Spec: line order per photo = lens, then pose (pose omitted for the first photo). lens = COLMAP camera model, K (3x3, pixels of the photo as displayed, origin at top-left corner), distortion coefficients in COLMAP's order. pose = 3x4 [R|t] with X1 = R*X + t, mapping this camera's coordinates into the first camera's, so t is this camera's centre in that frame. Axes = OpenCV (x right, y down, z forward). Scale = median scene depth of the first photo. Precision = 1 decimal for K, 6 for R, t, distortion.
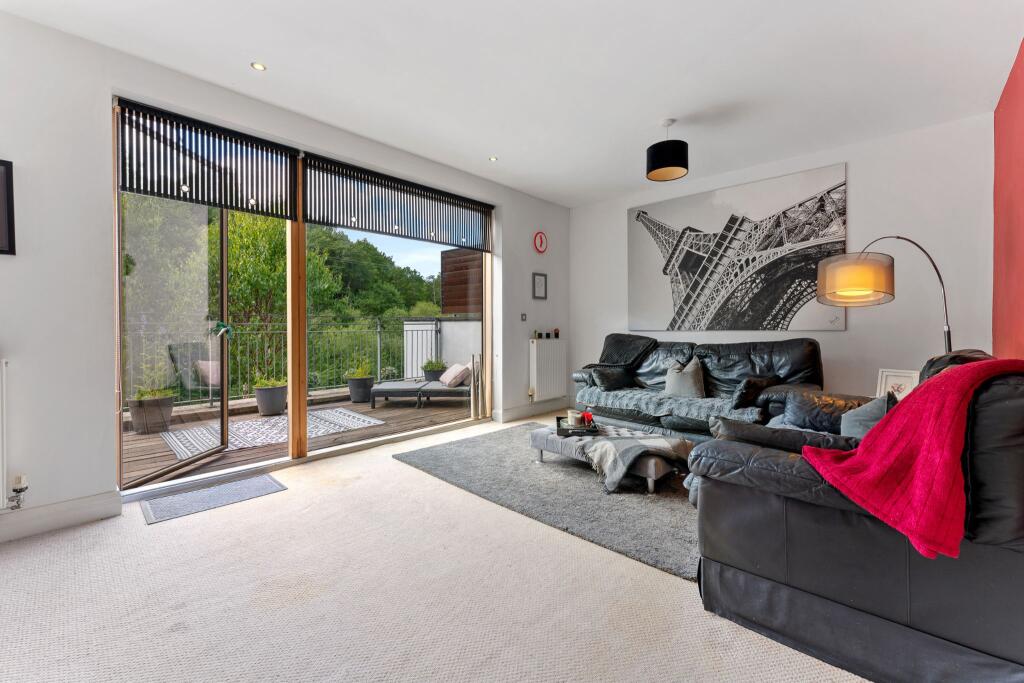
lens RADIAL K [[466.5, 0, 510.8], [0, 466.5, 332.3], [0, 0, 1]] dist [-0.000872, 0.000111]
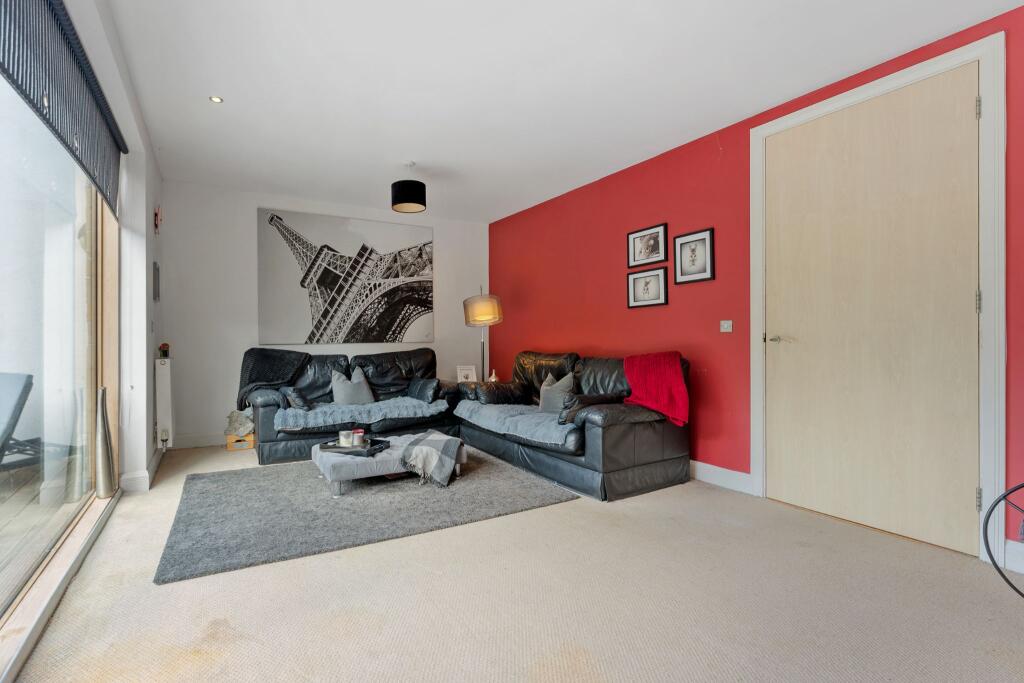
lens RADIAL K [[438.3, 0, 511.1], [0, 438.3, 340.8], [0, 0, 1]] dist [0.001553, 0.001536]
pose [[0.253758, -0.006725, 0.967244, -0.501183], [0.011488, 0.999926, 0.003938, -0.009594], [-0.967200, 0.010112, 0.253816, 0.368208]]
